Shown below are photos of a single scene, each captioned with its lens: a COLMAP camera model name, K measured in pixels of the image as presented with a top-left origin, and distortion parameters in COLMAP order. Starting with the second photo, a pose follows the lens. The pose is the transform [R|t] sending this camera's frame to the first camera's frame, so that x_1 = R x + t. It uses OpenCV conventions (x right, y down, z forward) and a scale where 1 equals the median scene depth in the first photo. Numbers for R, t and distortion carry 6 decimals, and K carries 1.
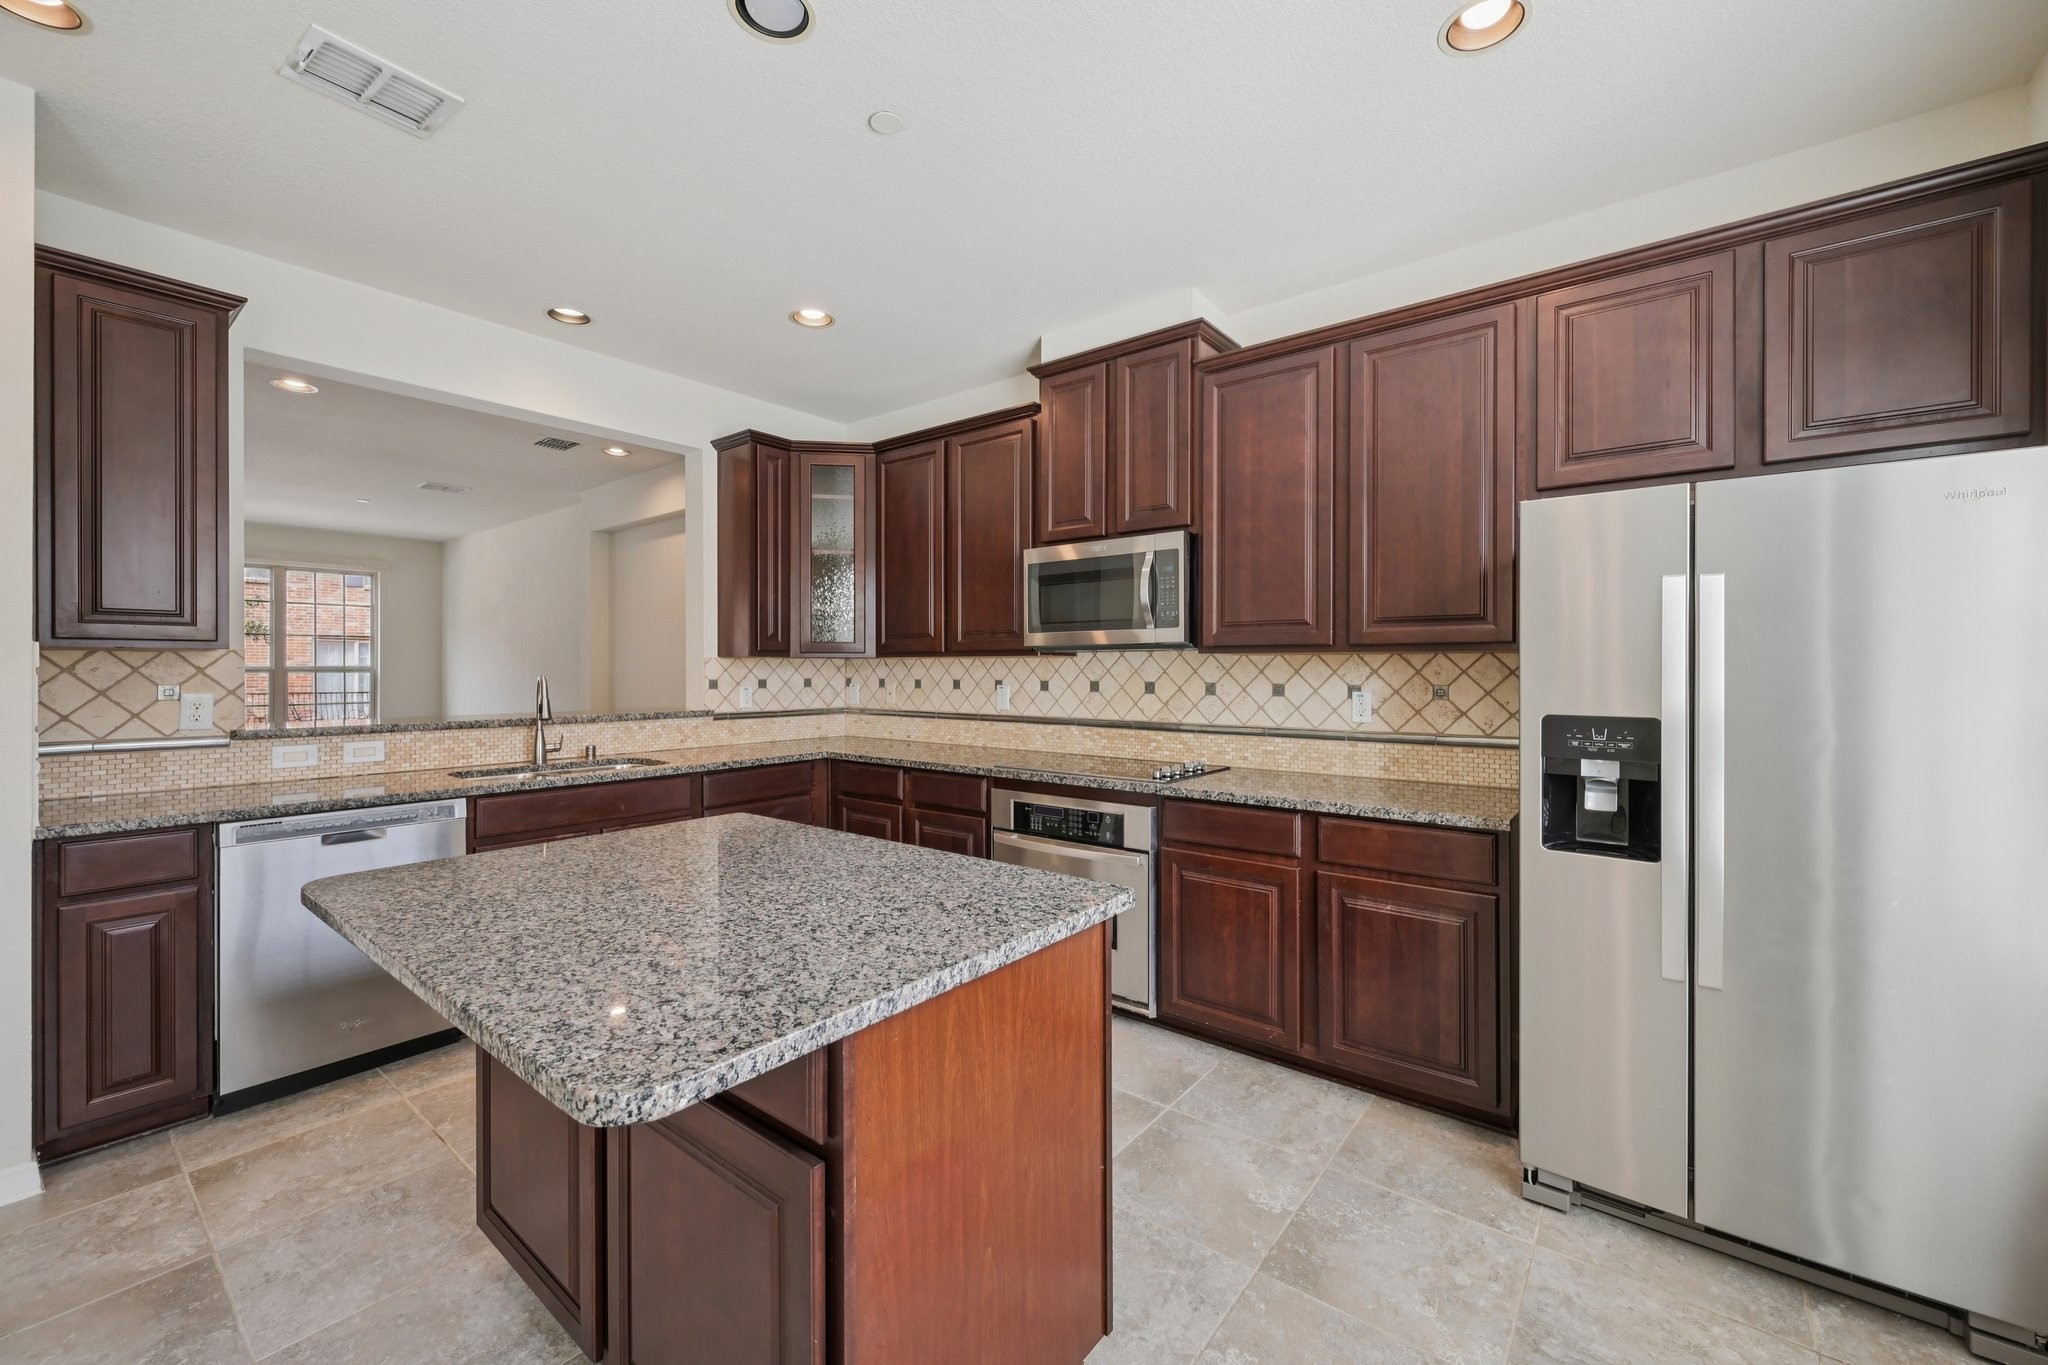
lens RADIAL K [[813.3, 0, 1031.5], [0, 813.3, 667.7], [0, 0, 1]] dist [0.000075, 0.000043]
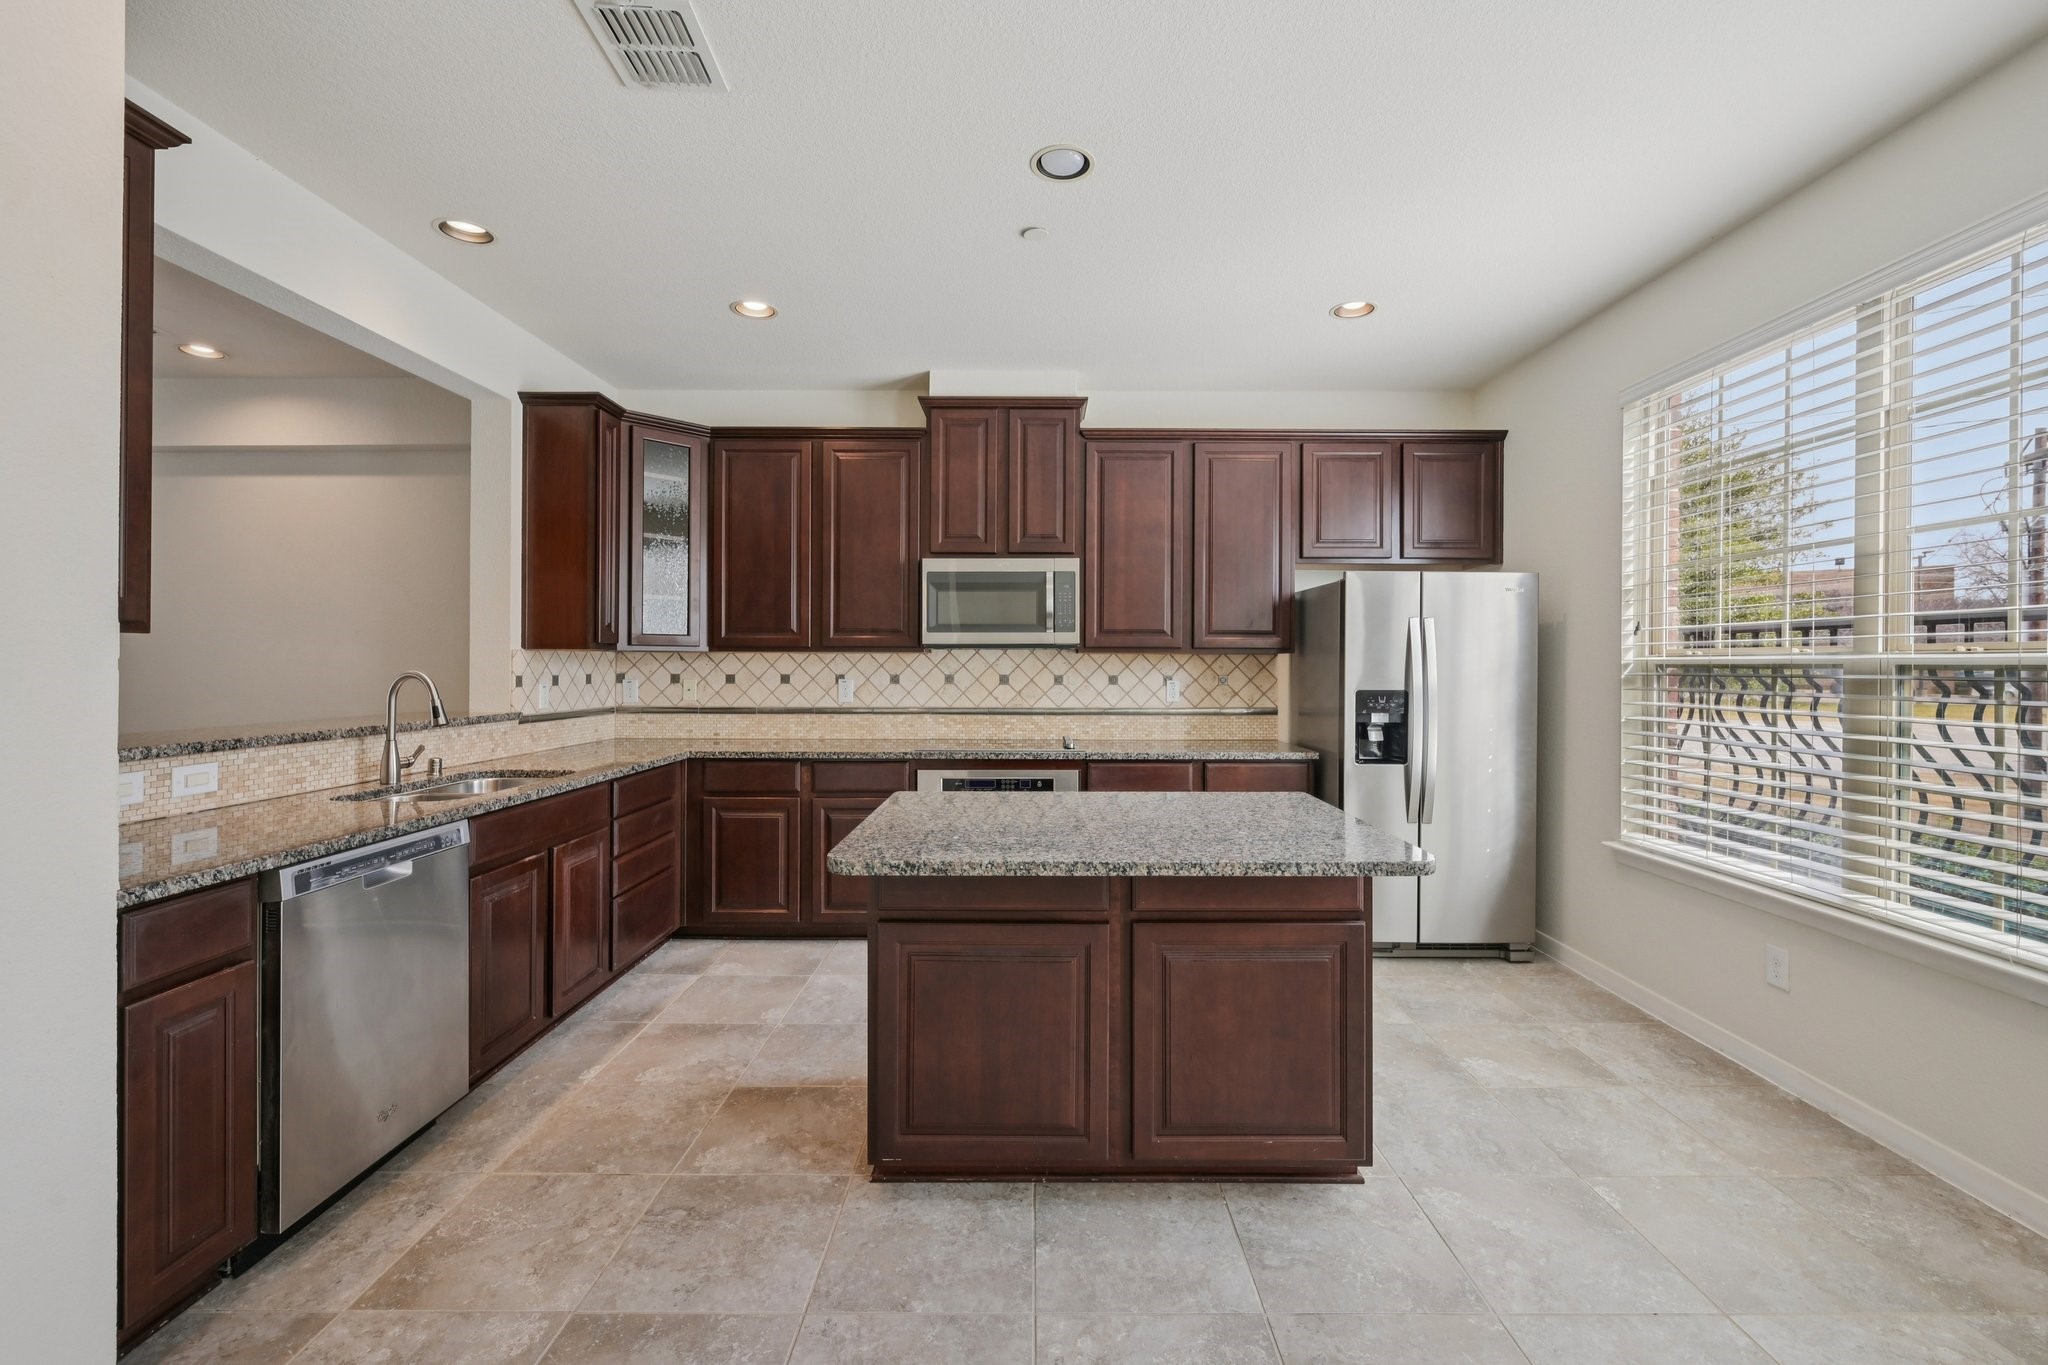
lens RADIAL K [[856.7, 0, 1034.6], [0, 856.7, 661.9], [0, 0, 1]] dist [-0.000020, 0.000222]
pose [[0.785353, 0.003589, 0.619038, -0.699683], [-0.002973, 0.999994, -0.002026, 0.000680], [-0.619041, -0.000249, 0.785359, -0.034689]]
